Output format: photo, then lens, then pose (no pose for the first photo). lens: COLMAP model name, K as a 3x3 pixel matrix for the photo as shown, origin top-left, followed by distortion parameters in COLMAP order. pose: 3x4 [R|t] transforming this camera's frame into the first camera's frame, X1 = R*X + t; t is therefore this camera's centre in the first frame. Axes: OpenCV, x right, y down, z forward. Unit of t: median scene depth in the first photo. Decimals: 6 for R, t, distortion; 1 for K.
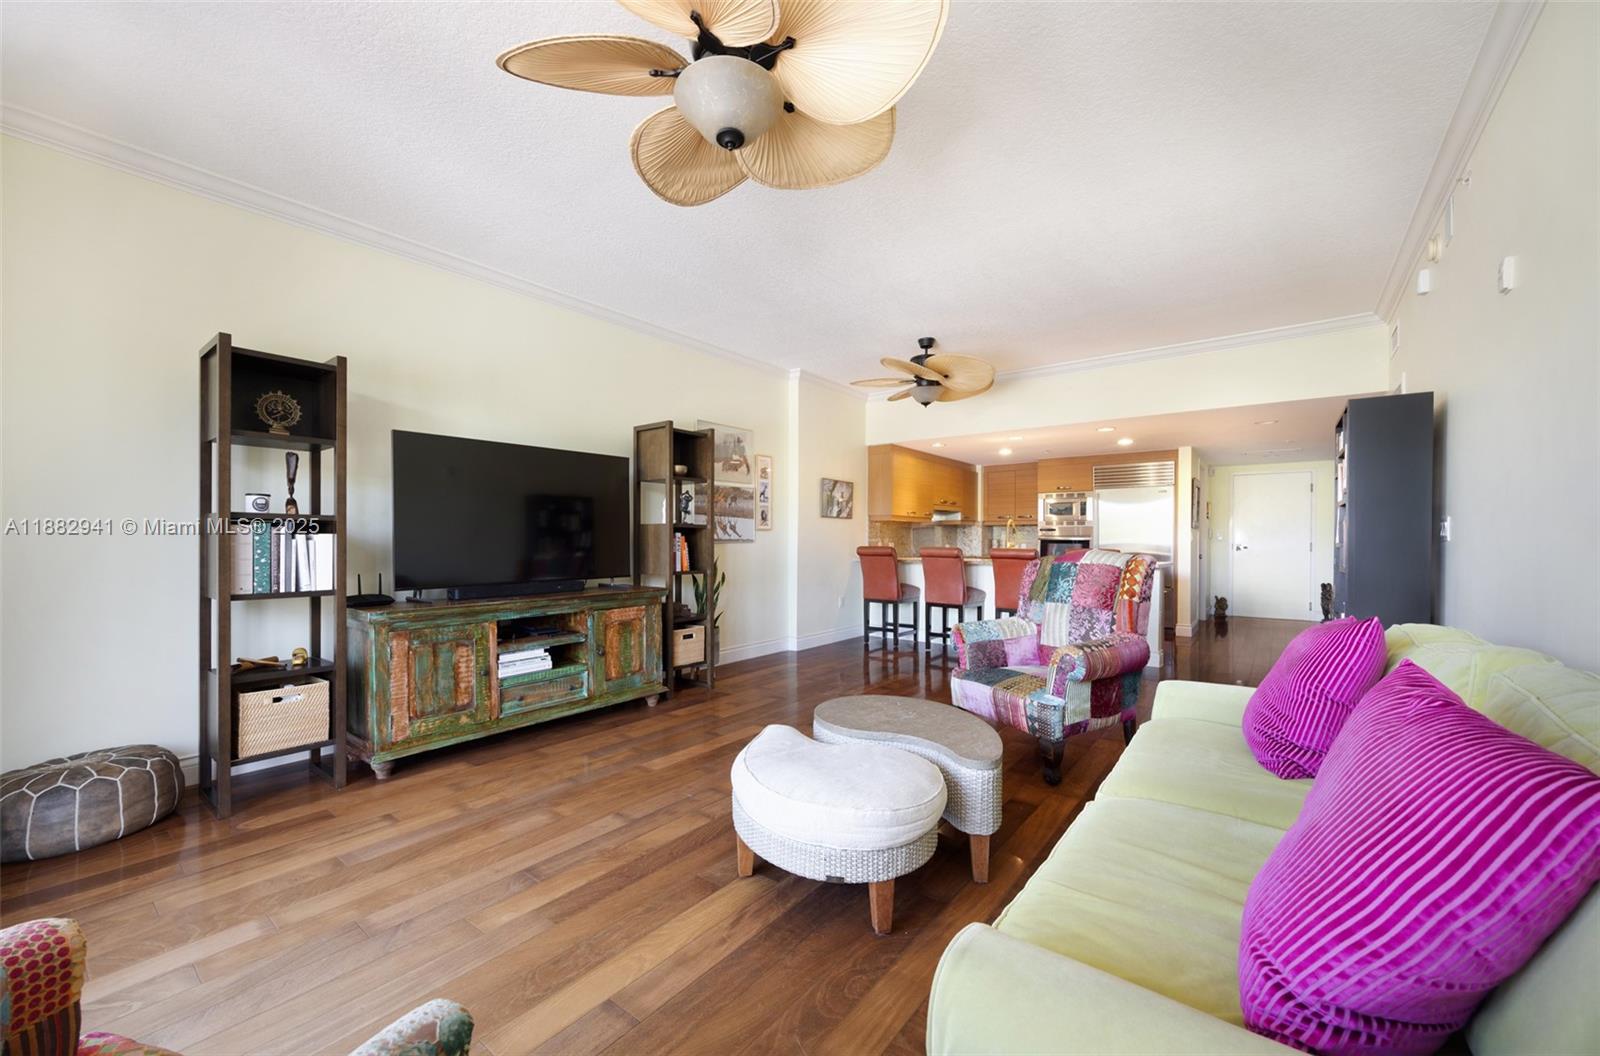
lens RADIAL K [[617.7, 0, 808.4], [0, 617.7, 541.6], [0, 0, 1]] dist [-0.007280, -0.000026]
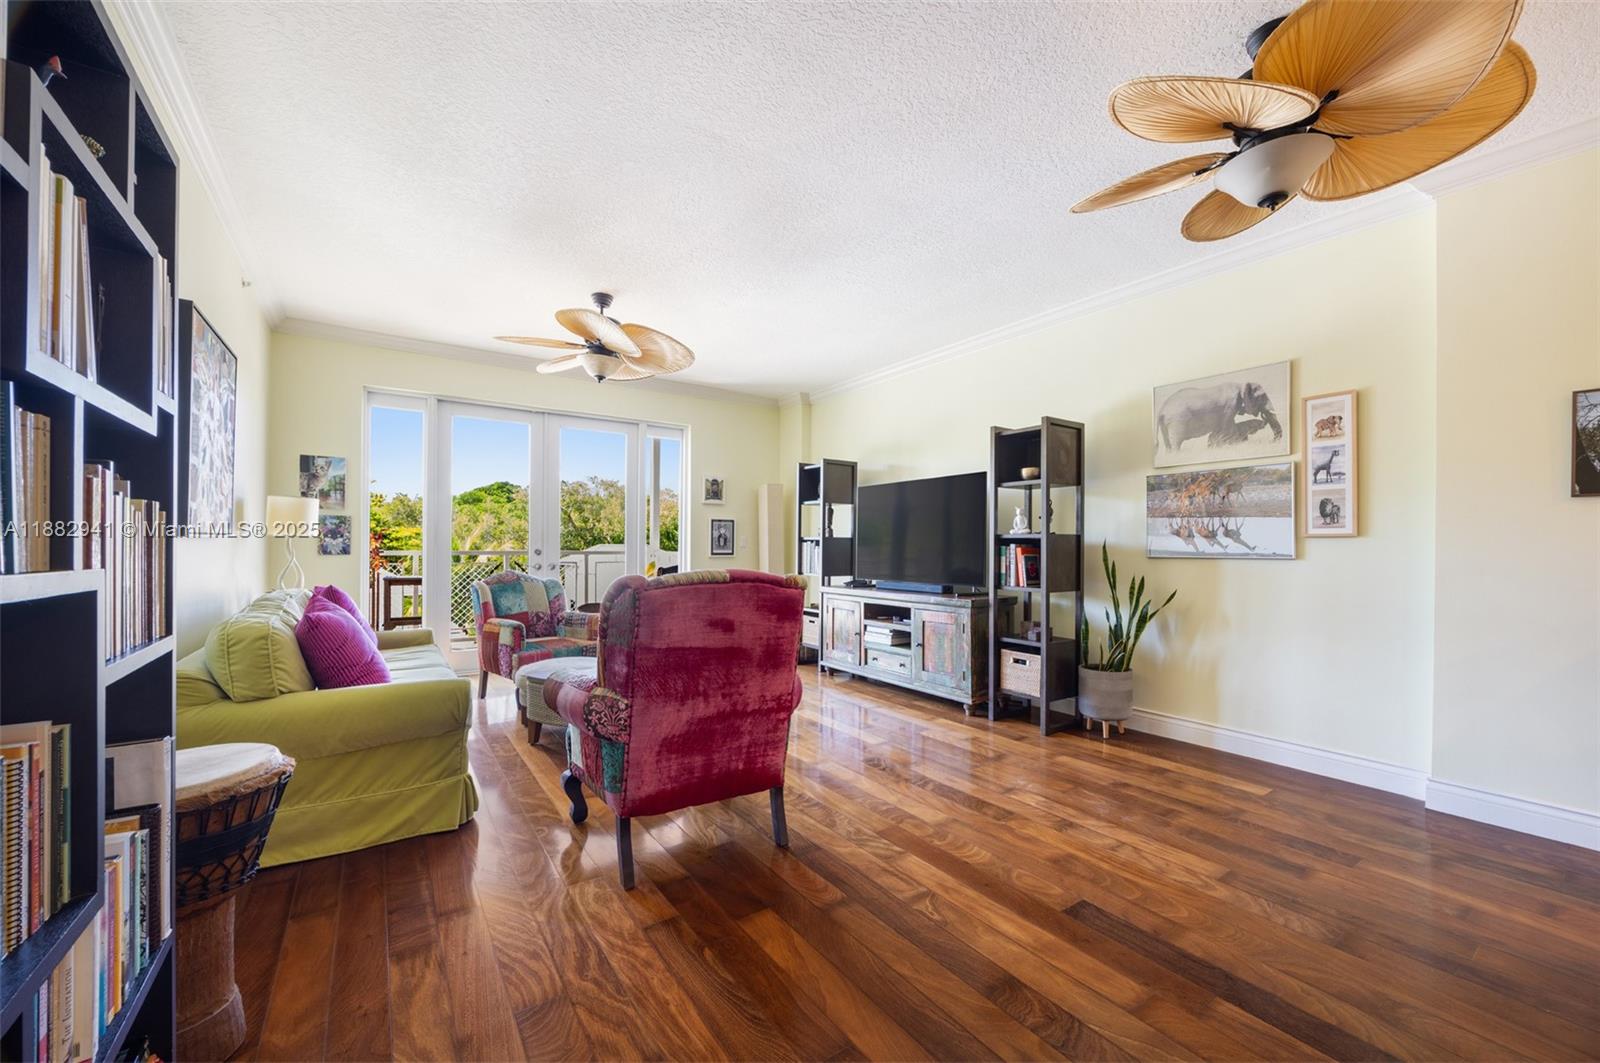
lens RADIAL K [[617.7, 0, 808.4], [0, 617.7, 545.1], [0, 0, 1]] dist [-0.007280, -0.000026]
pose [[-0.300456, -0.004816, -0.953783, 0.831483], [-0.010595, 0.999942, -0.001712, -0.009219], [0.953737, 0.009591, -0.300490, 1.097588]]
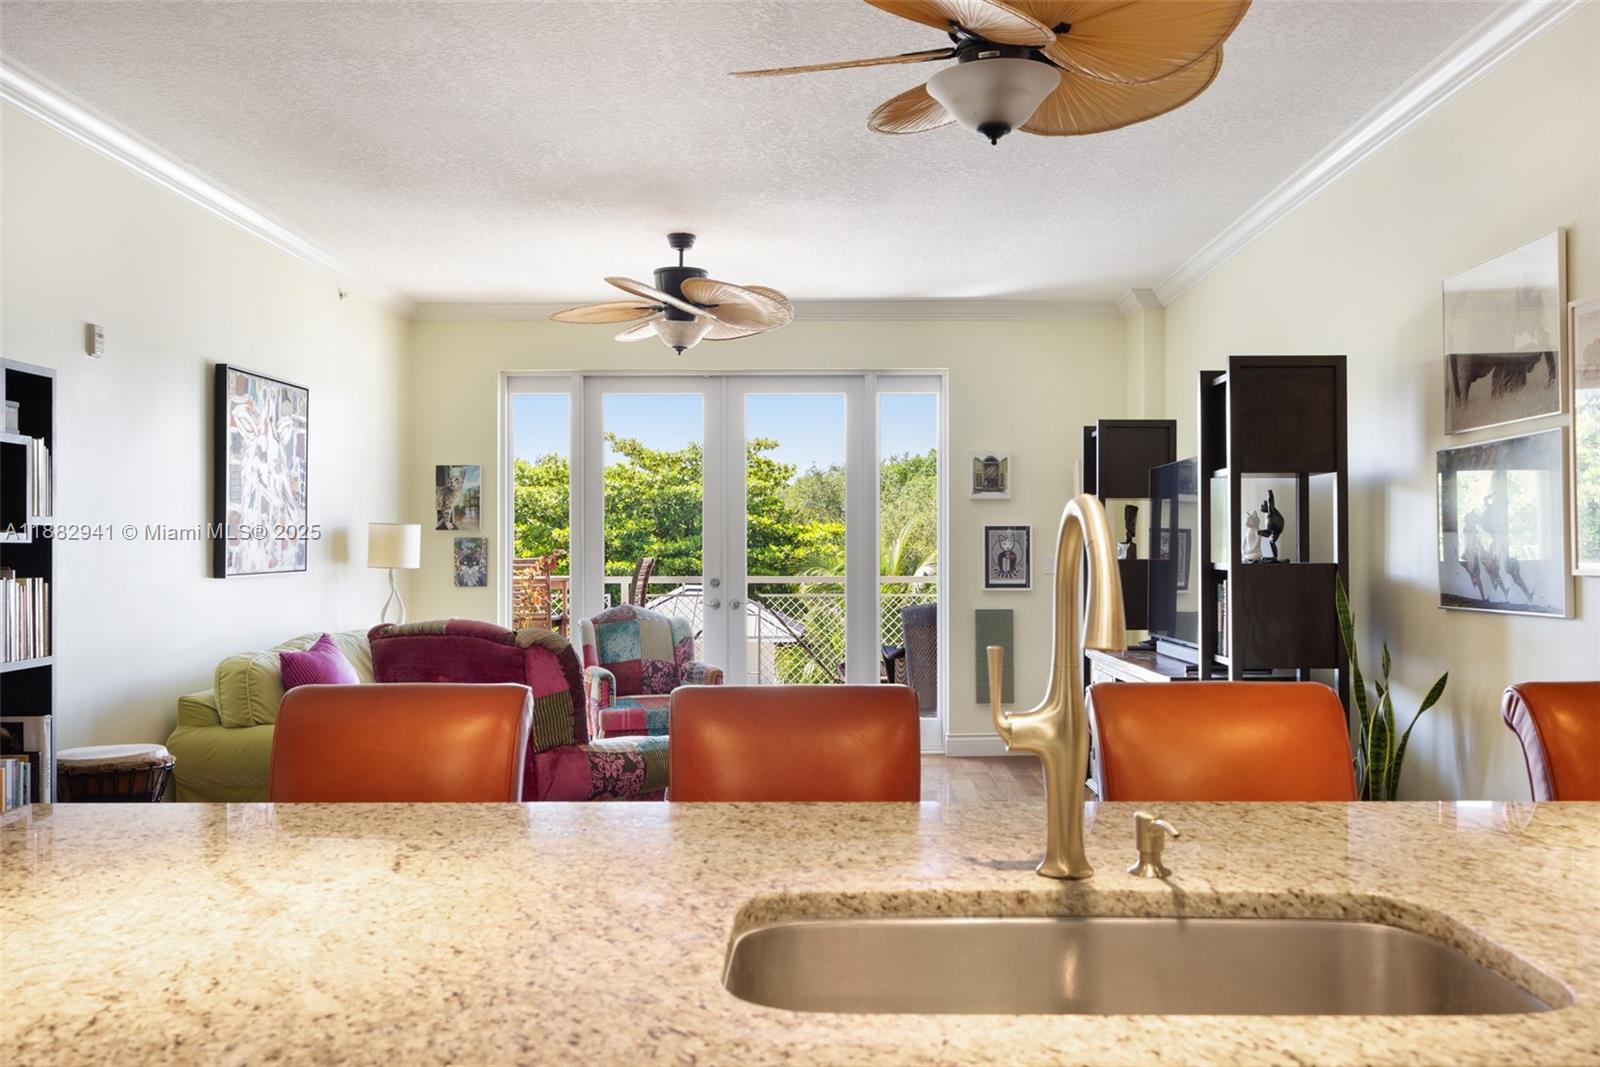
lens RADIAL K [[1353.7, 0, 809.3], [0, 1353.7, 528.9], [0, 0, 1]] dist [0.009707, 0.000389]
pose [[-0.801691, -0.007598, -0.597690, 0.811080], [-0.000939, 0.999934, -0.011452, -0.049207], [0.597737, -0.008620, -0.801646, 1.873520]]
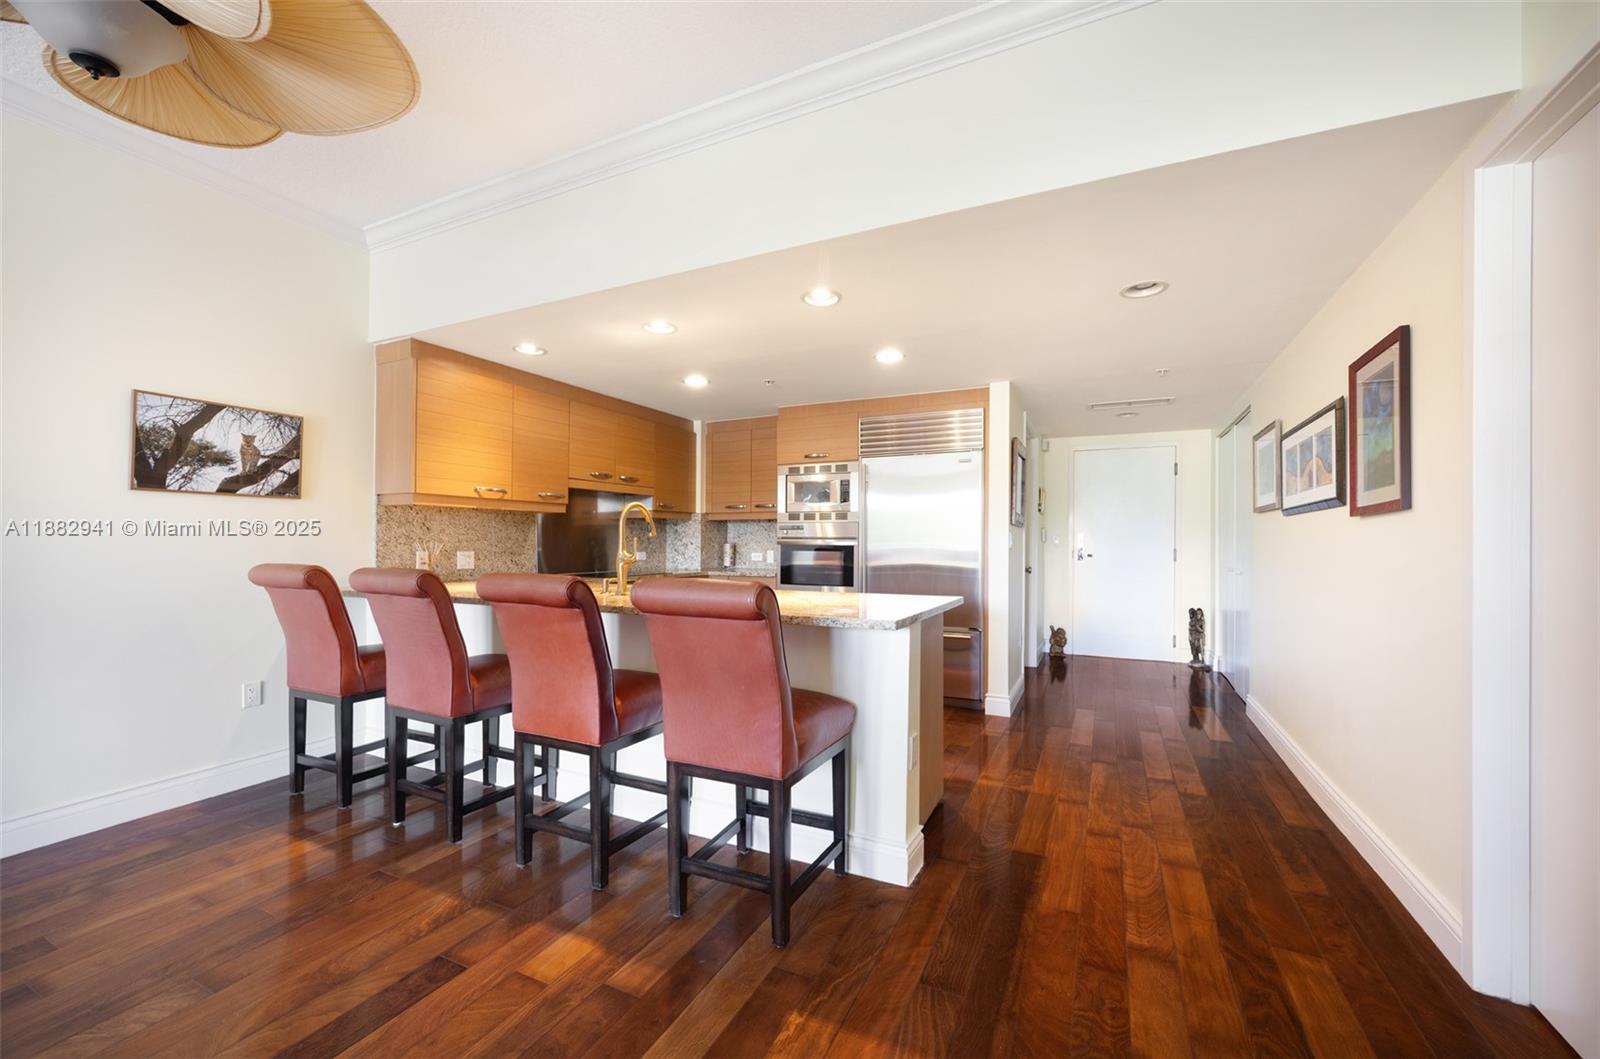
lens RADIAL K [[617.7, 0, 808.4], [0, 617.7, 543.1], [0, 0, 1]] dist [-0.007280, -0.000026]
pose [[0.979331, 0.000595, 0.202263, 0.589805], [-0.000938, 0.999998, 0.001599, -0.011857], [-0.202262, -0.001756, 0.979330, 0.872891]]
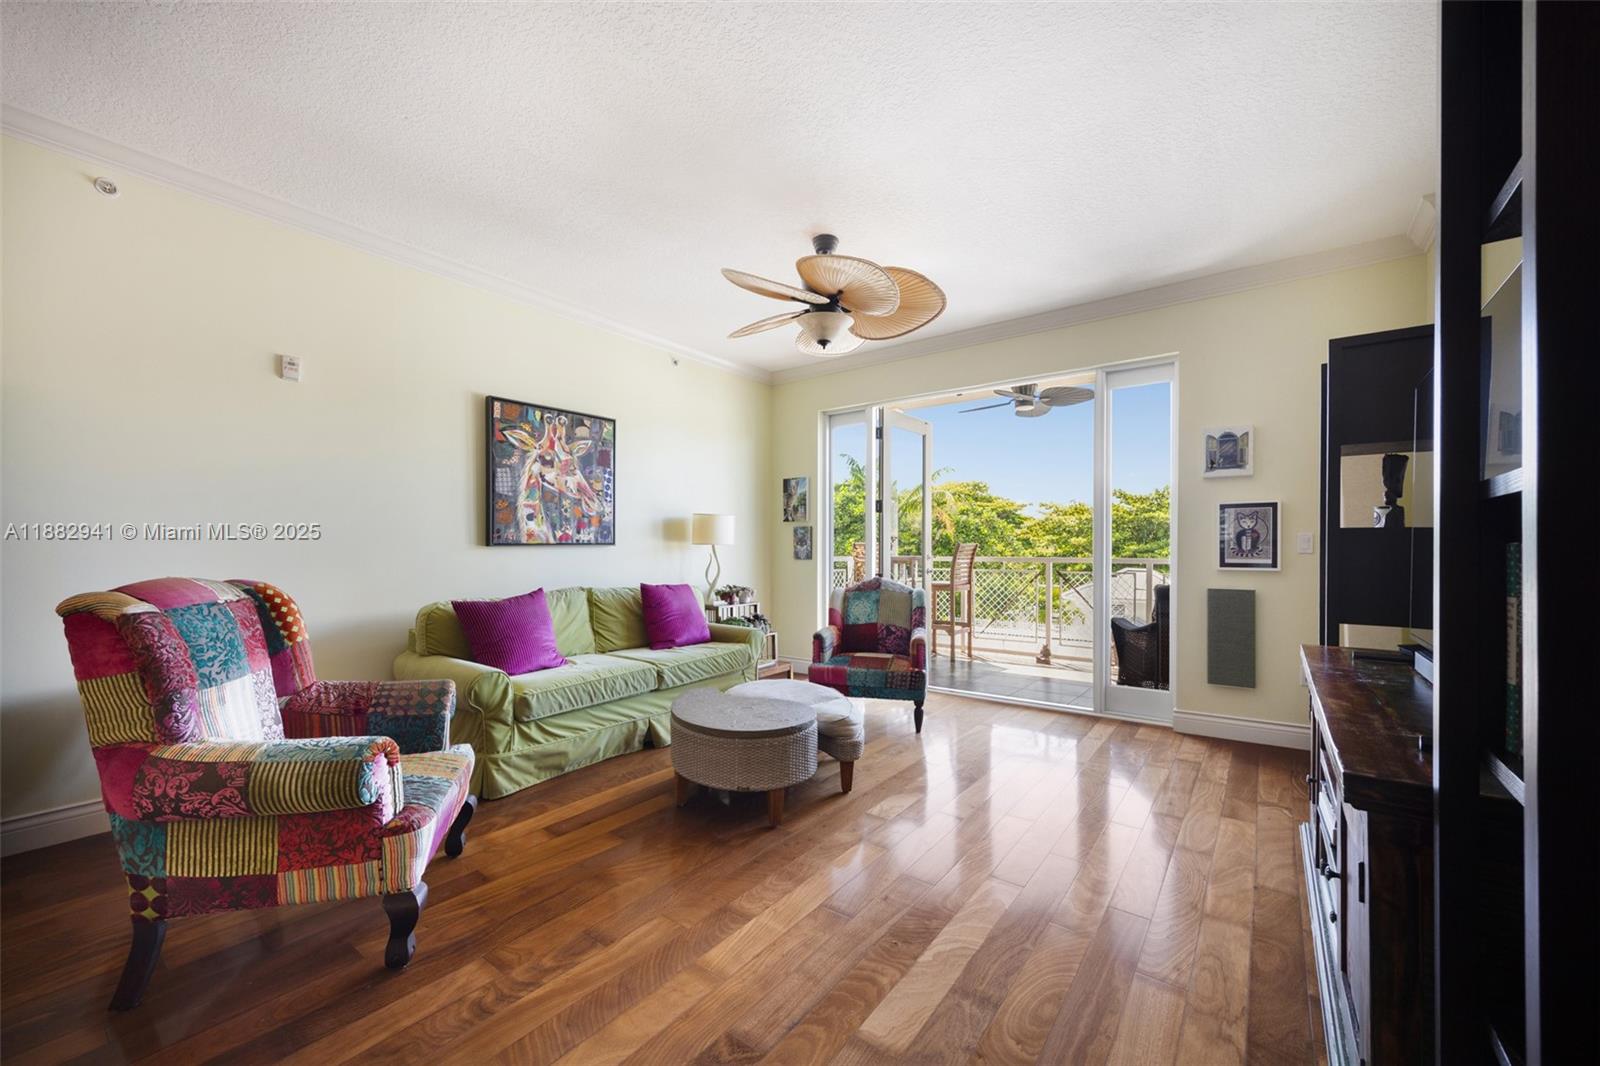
lens RADIAL K [[619.9, 0, 806.0], [0, 619.9, 549.8], [0, 0, 1]] dist [-0.000777, -0.000025]
pose [[-0.999953, -0.001494, -0.009585, -0.022056], [-0.001534, 0.999990, 0.004132, -0.011576], [0.009579, 0.004146, -0.999946, 1.290955]]
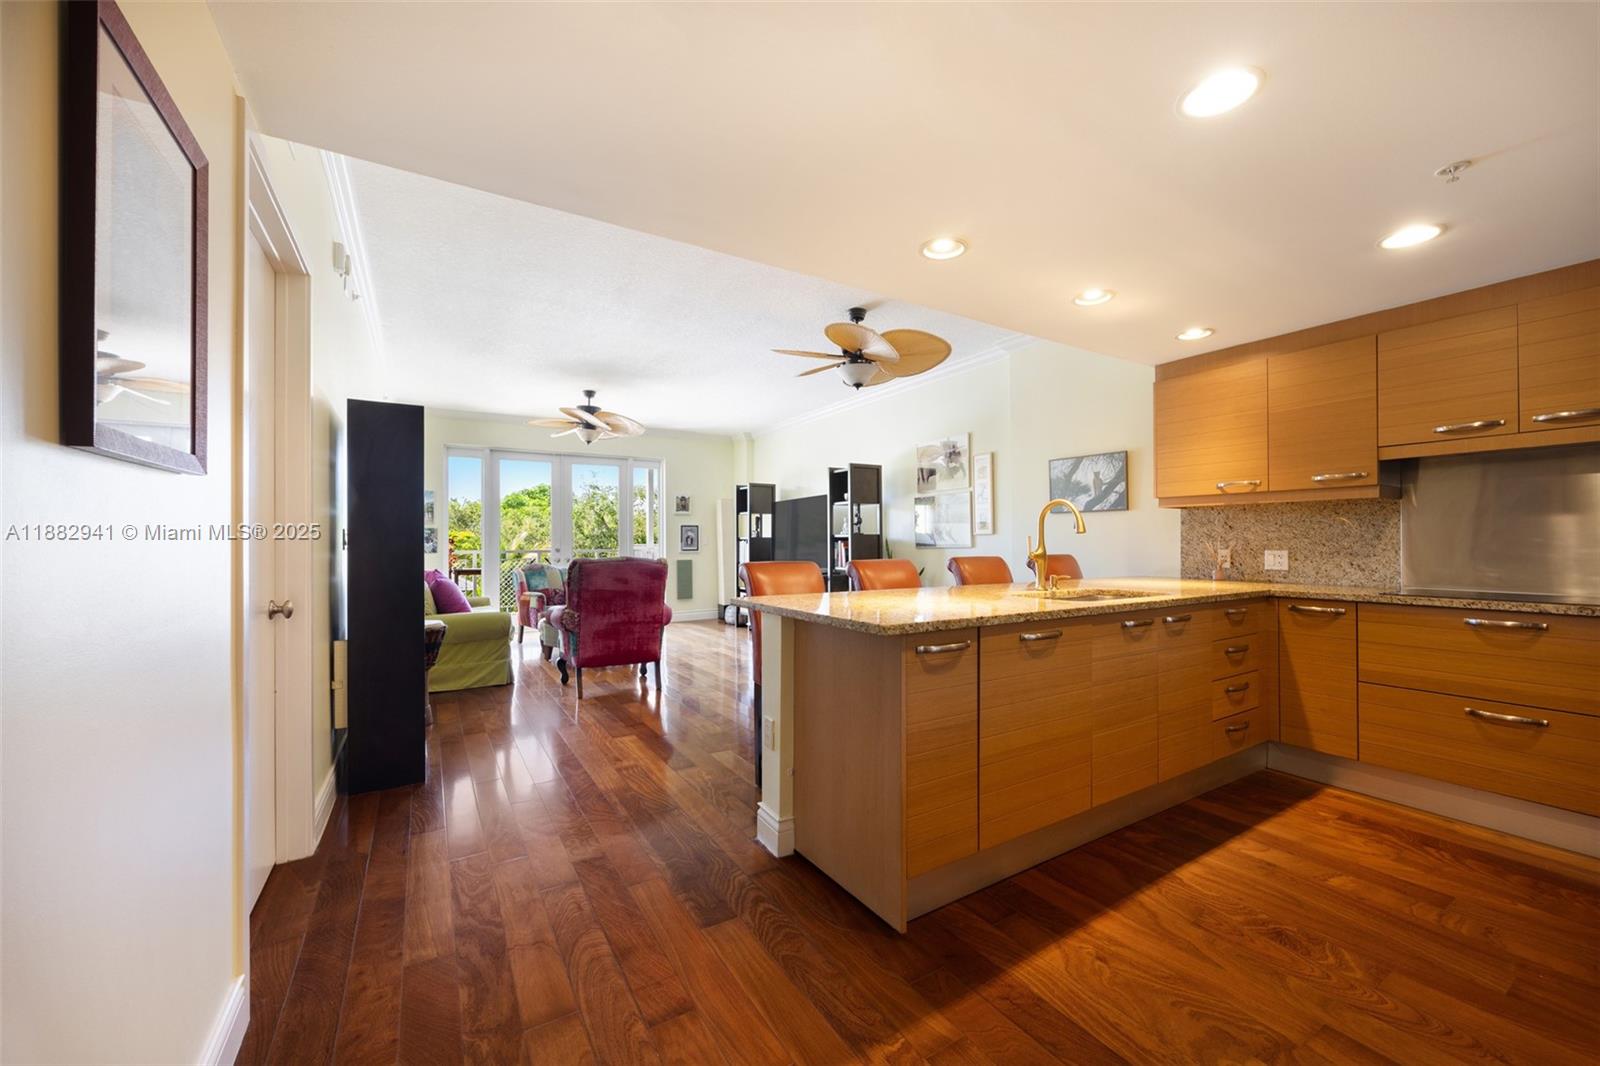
lens RADIAL K [[624.9, 0, 807.6], [0, 624.9, 540.1], [0, 0, 1]] dist [0.000275, -0.000052]
pose [[-0.361285, -0.003929, -0.932447, 1.326905], [0.003319, 0.999979, -0.005500, -0.009136], [0.932450, -0.005082, -0.361265, 1.628638]]
